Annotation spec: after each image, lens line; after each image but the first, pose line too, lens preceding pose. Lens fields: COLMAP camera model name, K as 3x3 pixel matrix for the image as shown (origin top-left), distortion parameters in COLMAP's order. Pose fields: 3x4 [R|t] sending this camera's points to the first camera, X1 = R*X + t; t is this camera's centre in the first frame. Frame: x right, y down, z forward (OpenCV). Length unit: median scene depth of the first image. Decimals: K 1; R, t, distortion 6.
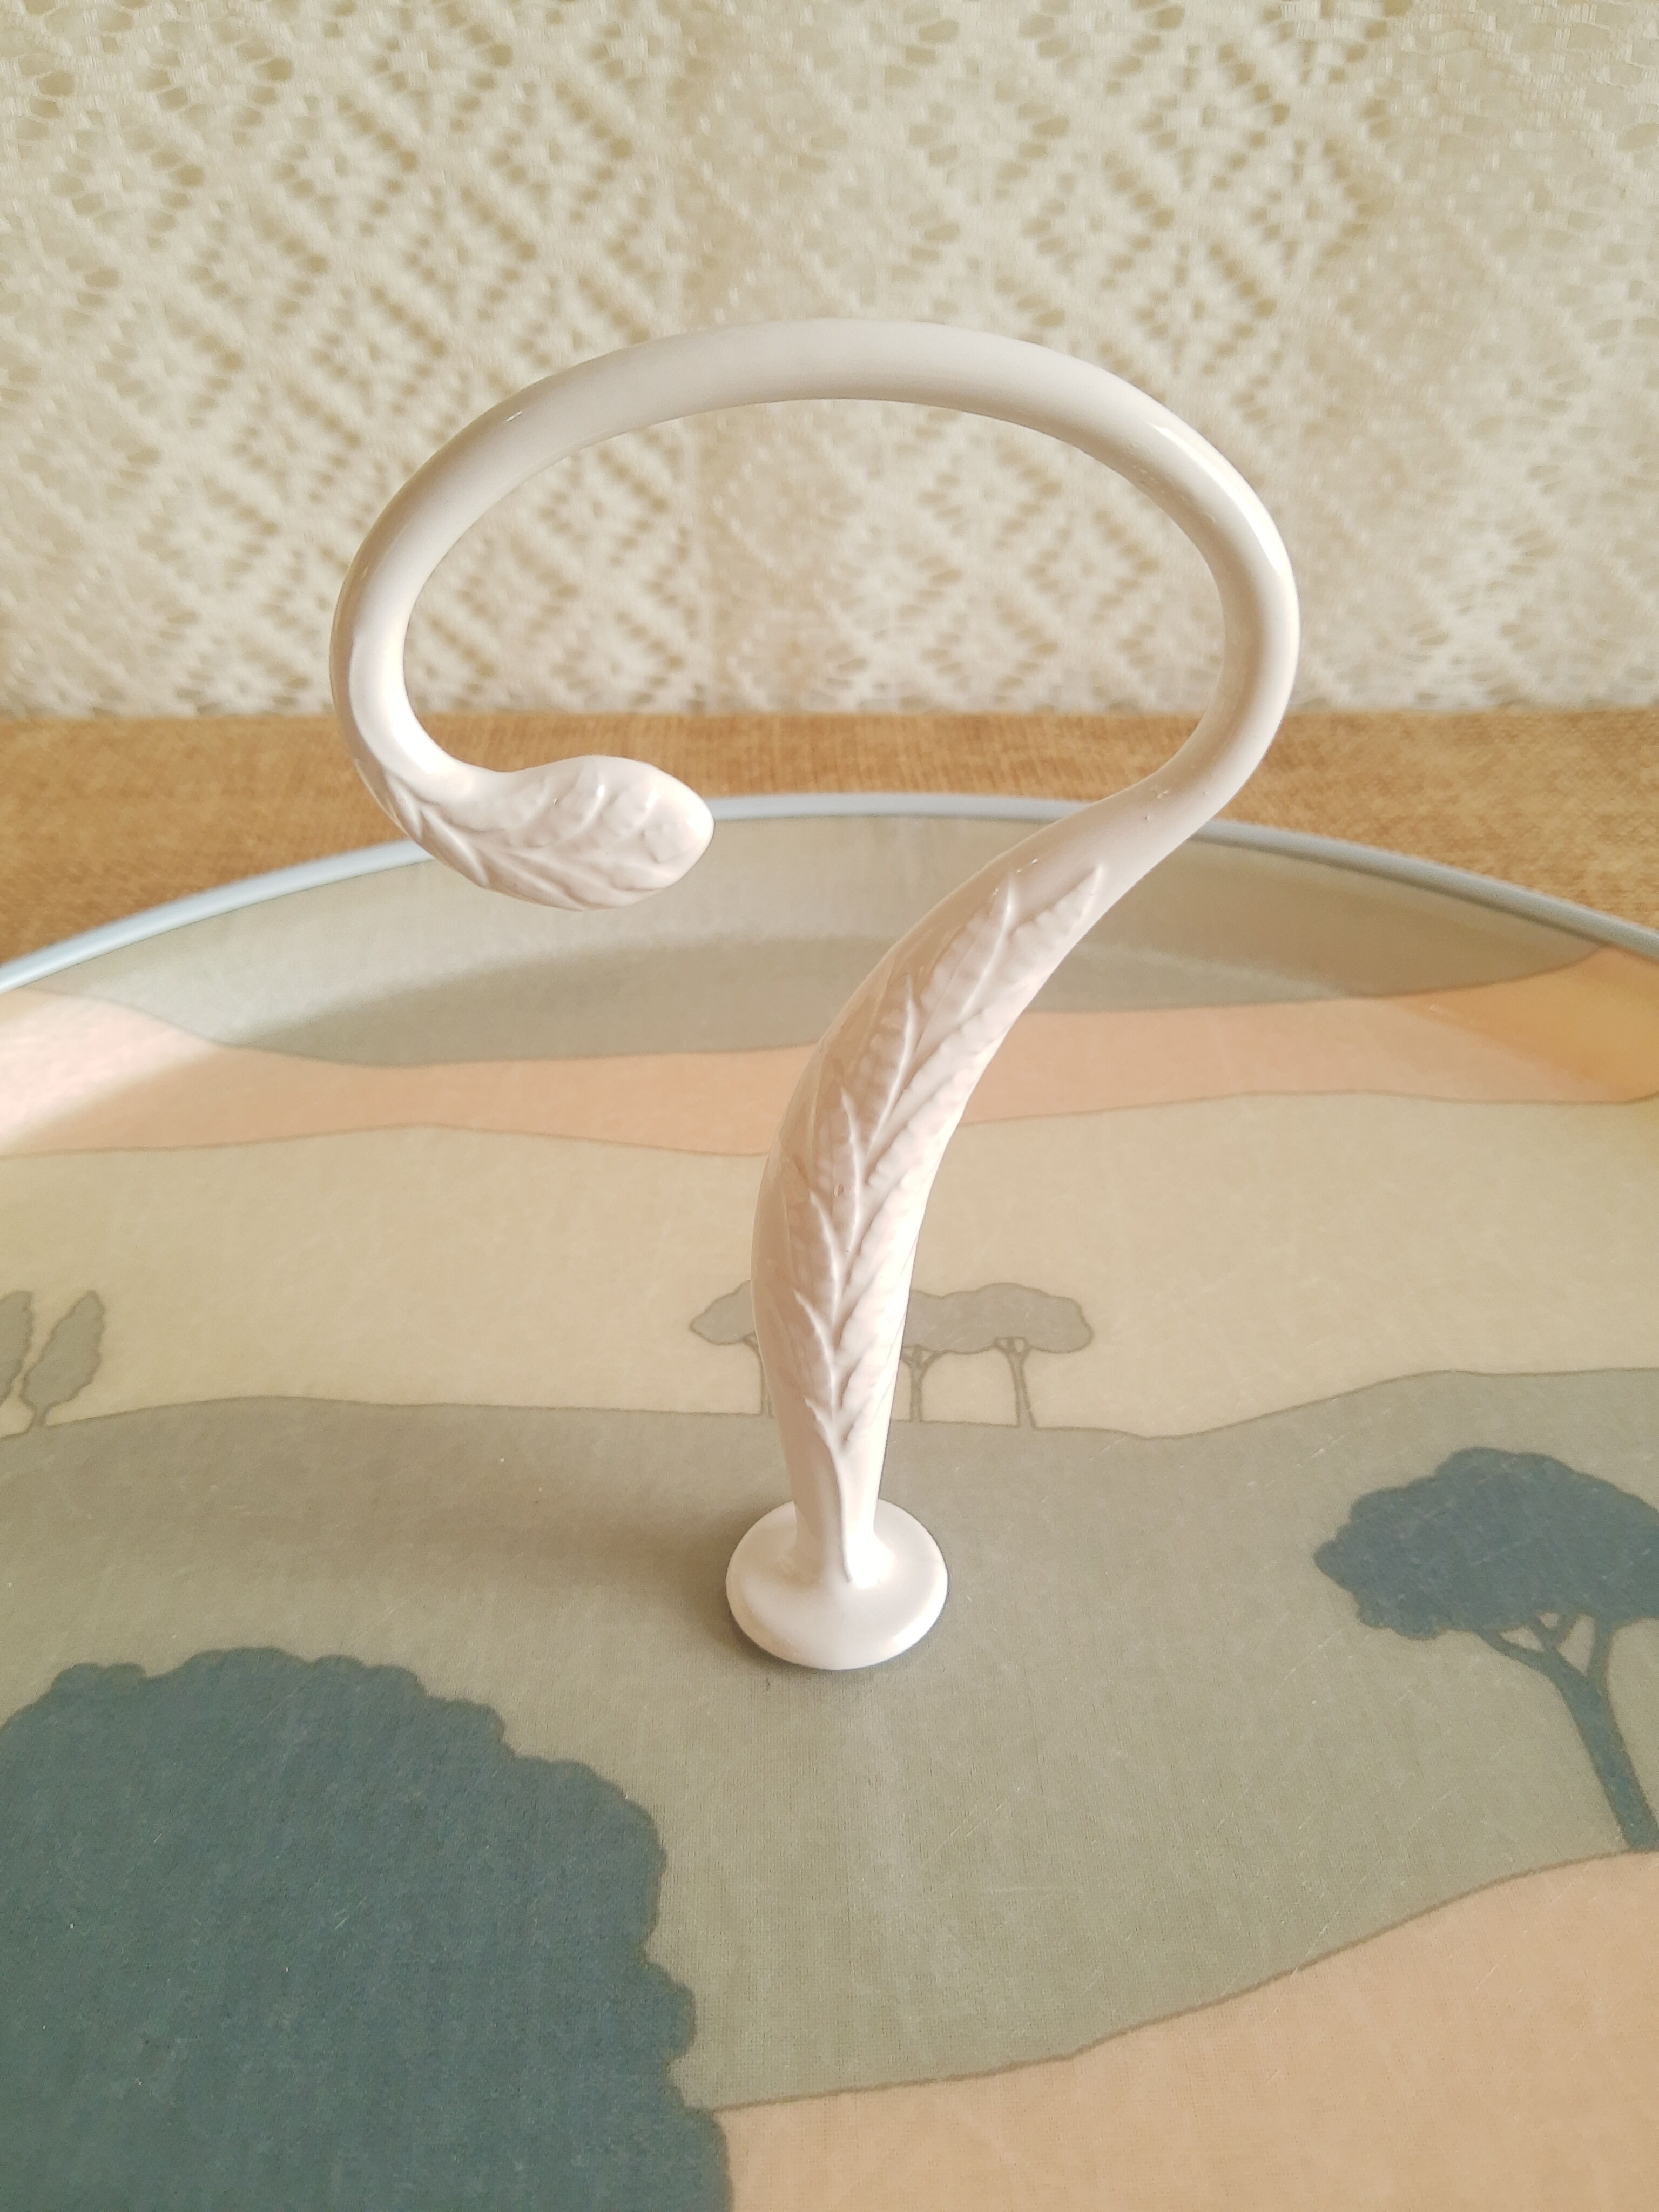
lens RADIAL K [[1689.8, 0, 832.2], [0, 1689.8, 1114.5], [0, 0, 1]] dist [-0.065065, 0.011770]
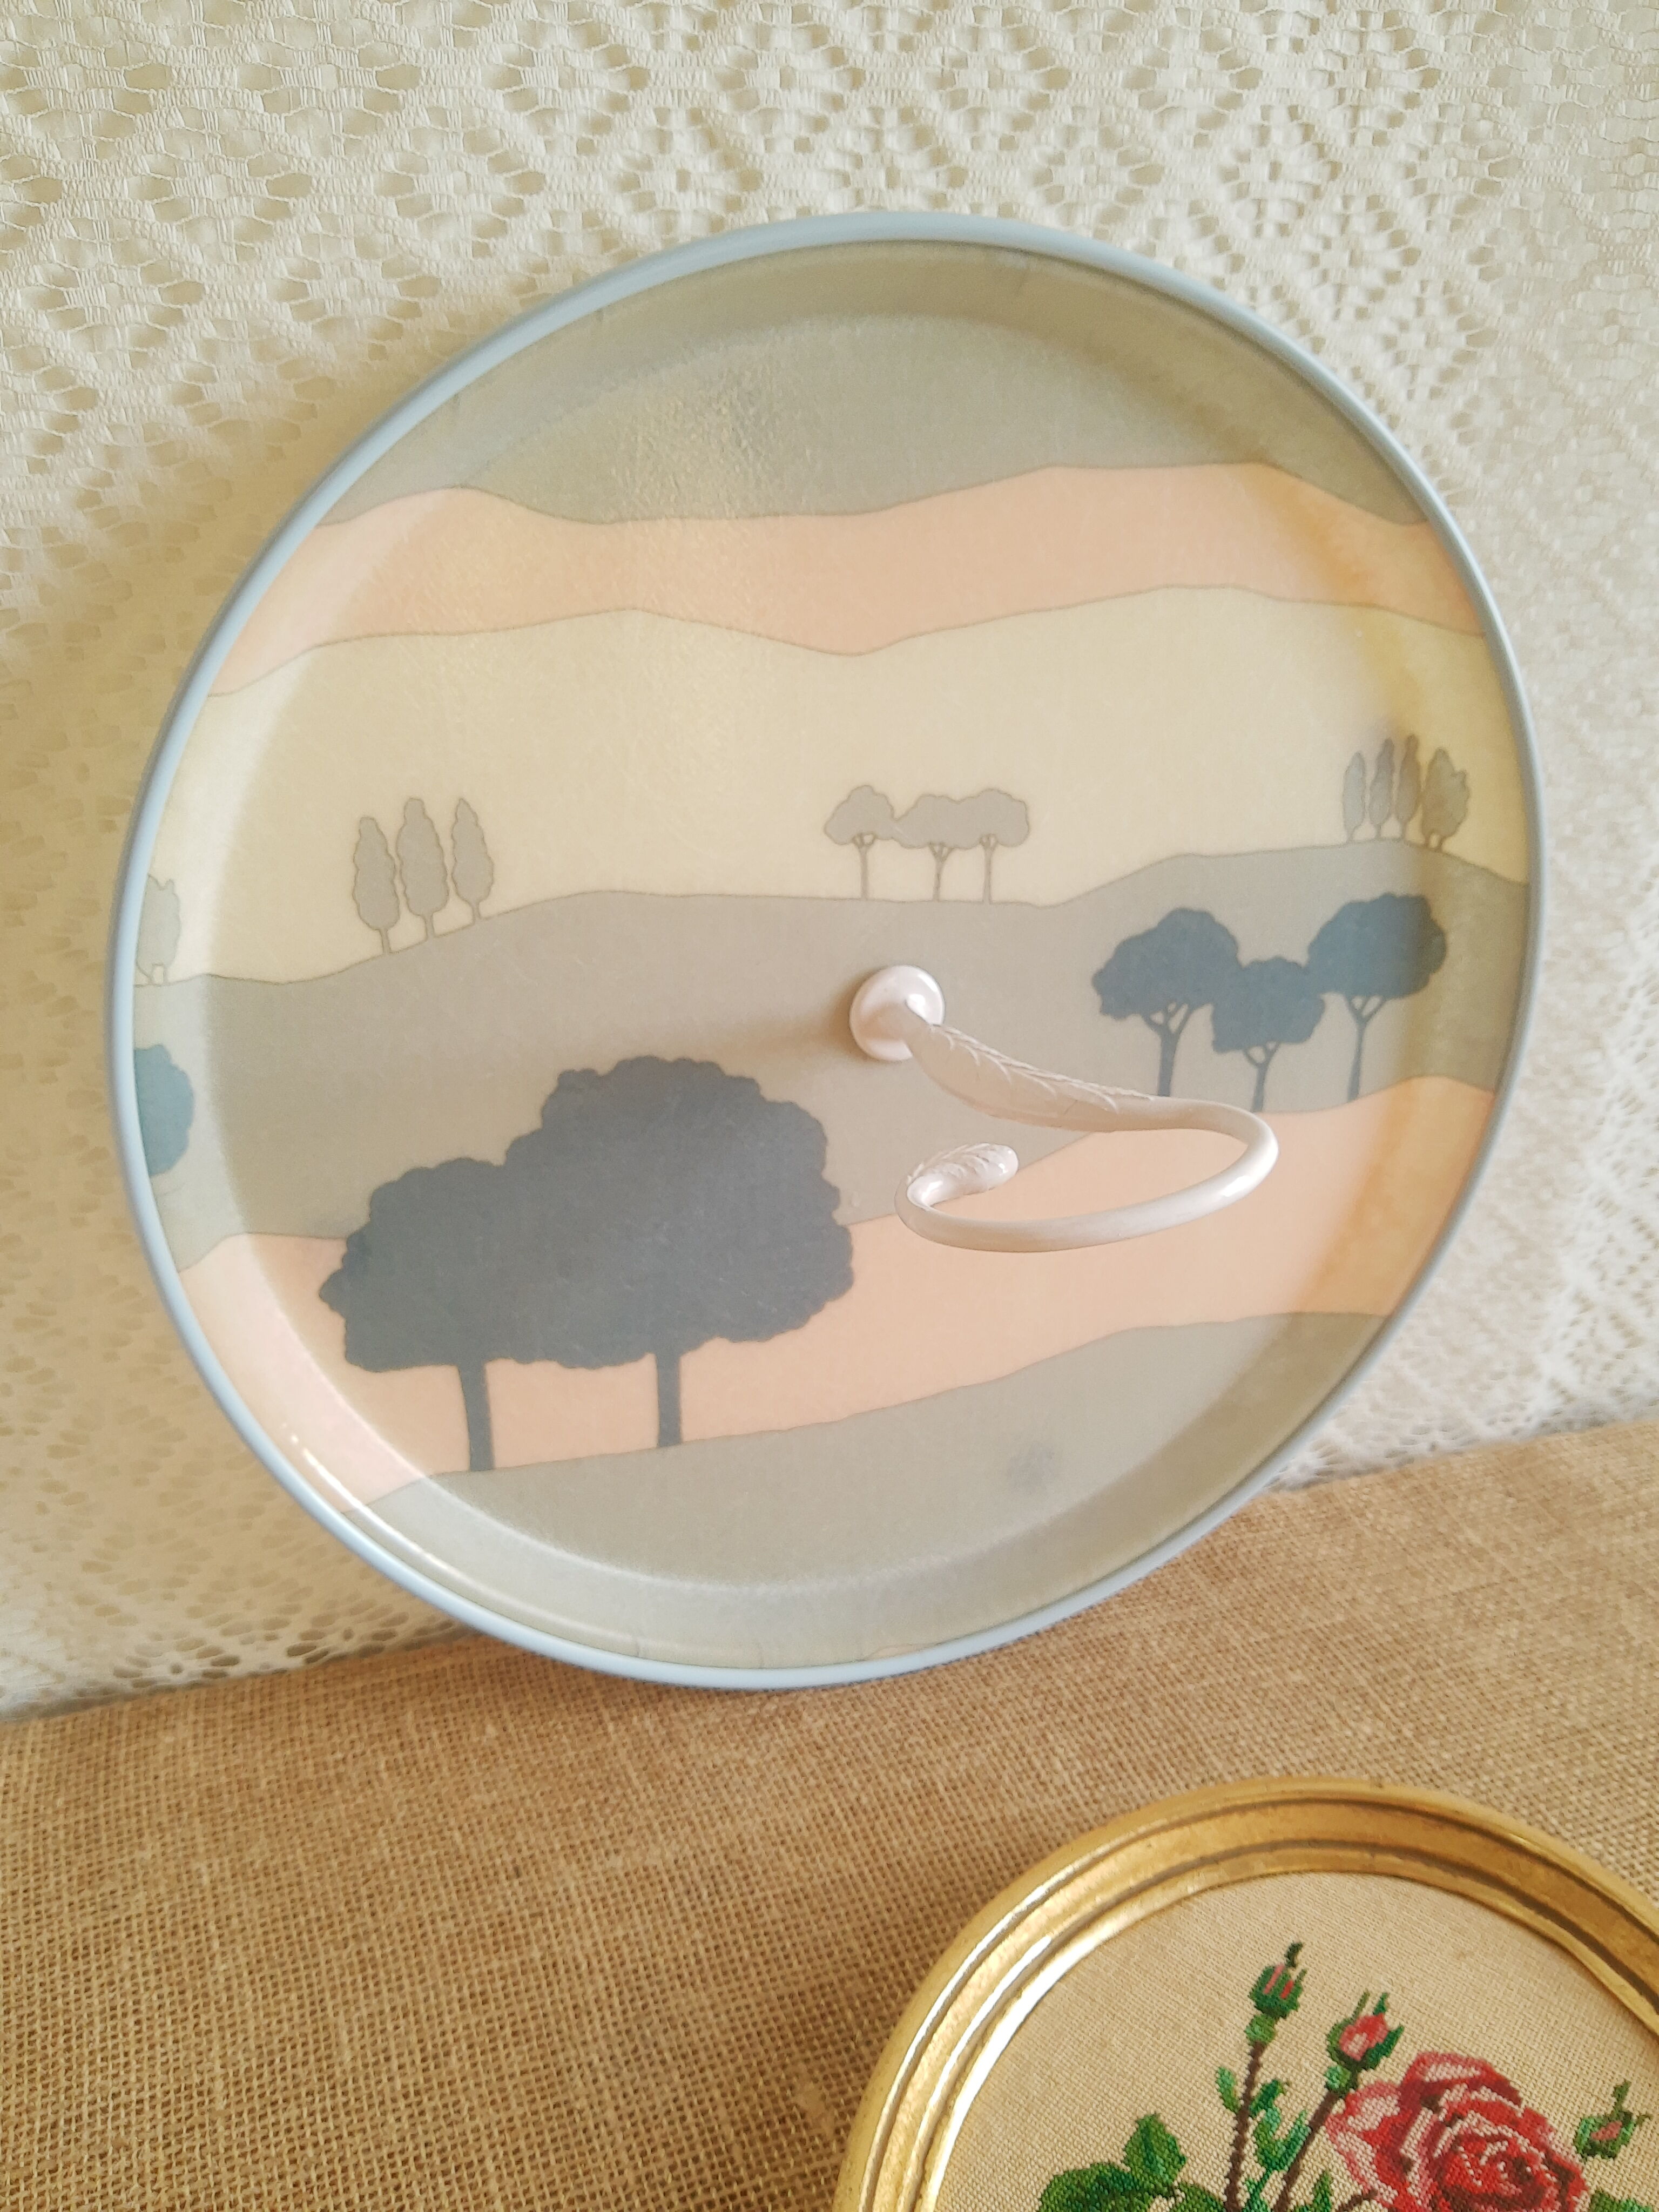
lens RADIAL K [[1689.8, 0, 832.2], [0, 1689.8, 1114.5], [0, 0, 1]] dist [-0.065065, 0.011770]
pose [[0.975003, -0.120094, -0.186942, 0.262156], [0.195300, 0.864426, 0.463278, -0.521338], [0.105960, -0.488207, 0.866272, -0.817511]]
